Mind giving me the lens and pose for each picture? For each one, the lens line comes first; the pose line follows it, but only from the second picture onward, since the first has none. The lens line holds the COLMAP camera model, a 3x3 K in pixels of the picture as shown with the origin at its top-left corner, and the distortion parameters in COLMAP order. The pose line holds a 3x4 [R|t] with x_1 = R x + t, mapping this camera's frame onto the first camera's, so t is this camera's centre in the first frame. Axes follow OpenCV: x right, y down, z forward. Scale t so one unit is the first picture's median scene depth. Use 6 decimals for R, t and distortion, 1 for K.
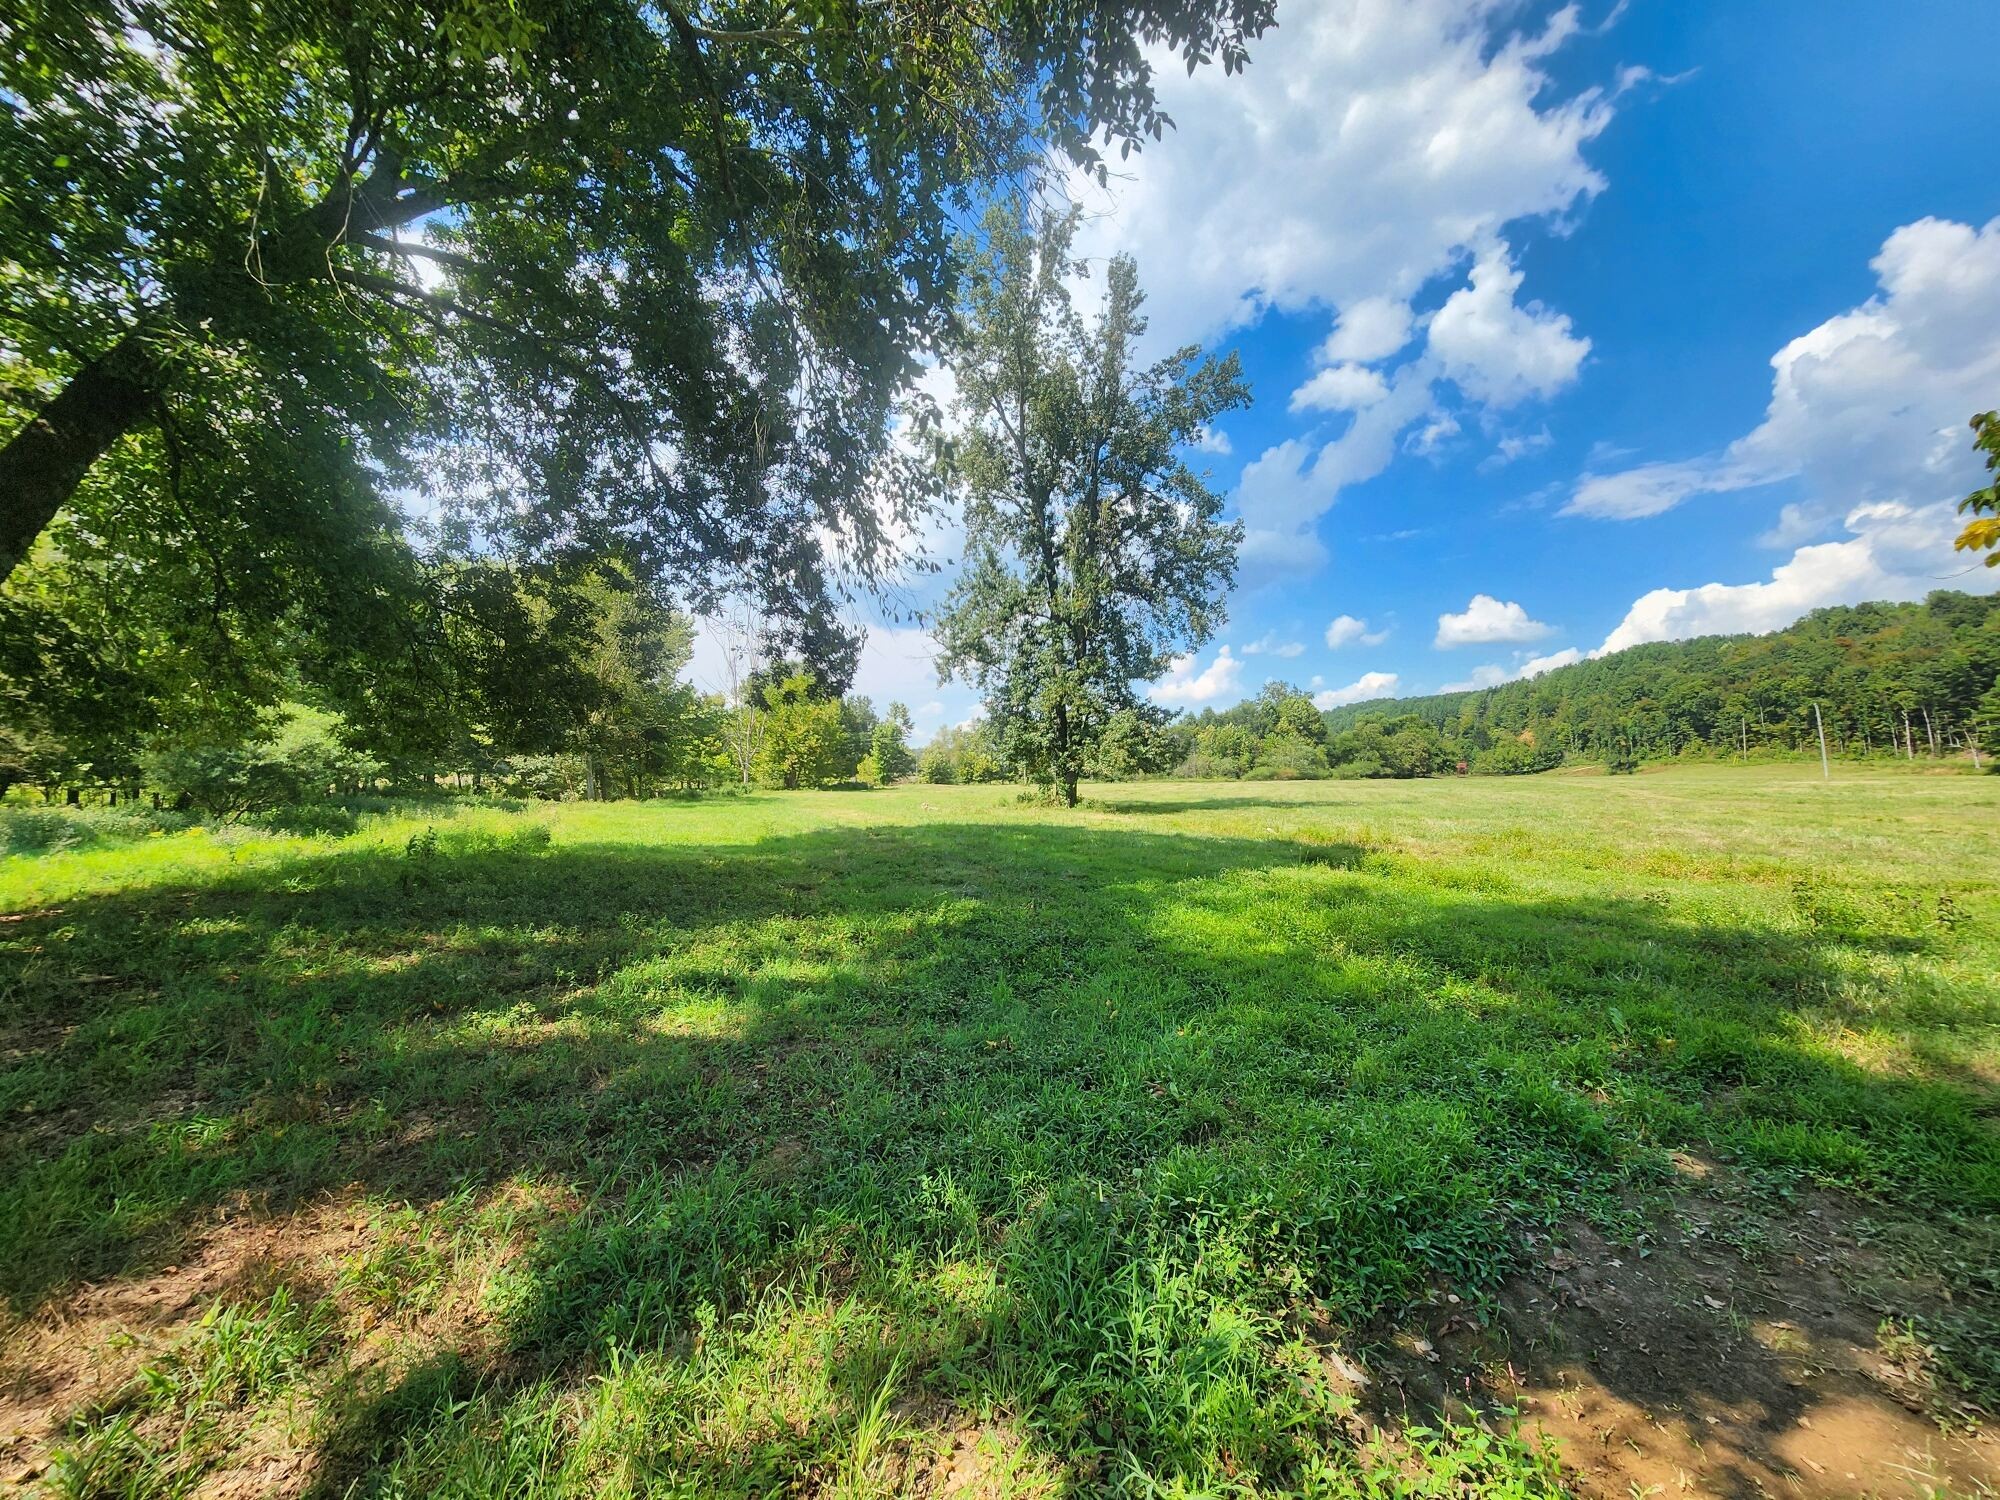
lens RADIAL K [[859.8, 0, 1000.0], [0, 859.8, 750.0], [0, 0, 1]] dist [-0.000041, 0.005534]
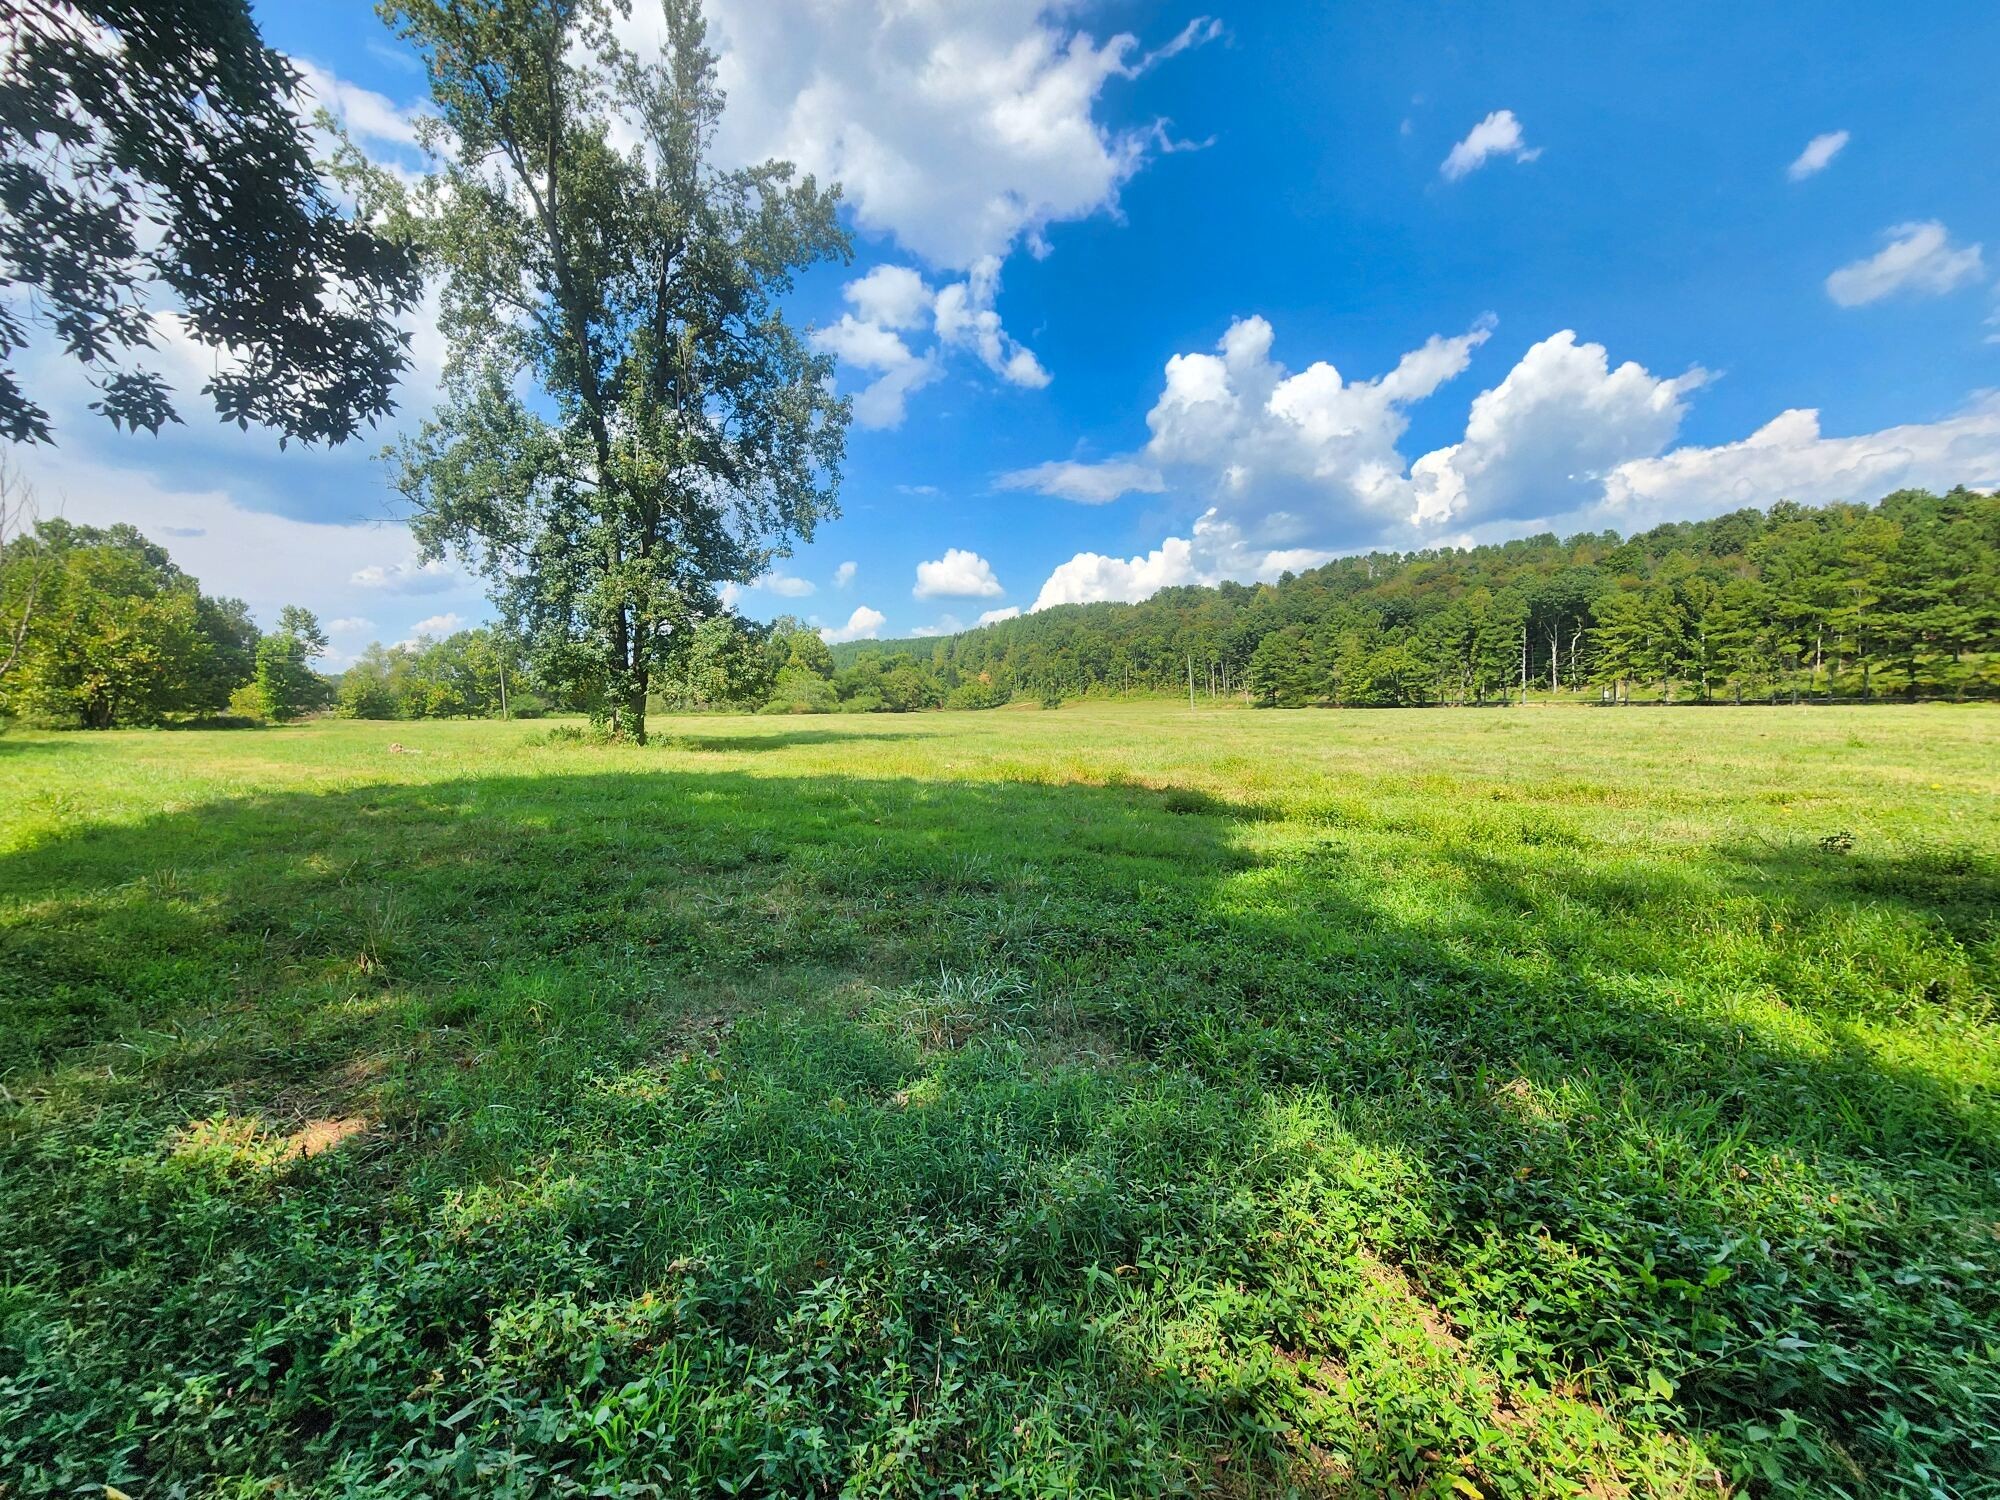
lens RADIAL K [[859.8, 0, 1000.0], [0, 859.8, 750.0], [0, 0, 1]] dist [-0.000041, 0.005534]
pose [[0.841296, -0.025370, 0.539978, -0.046250], [-0.015311, 0.997379, 0.070714, 0.010602], [-0.540357, -0.067759, 0.838703, 0.167436]]
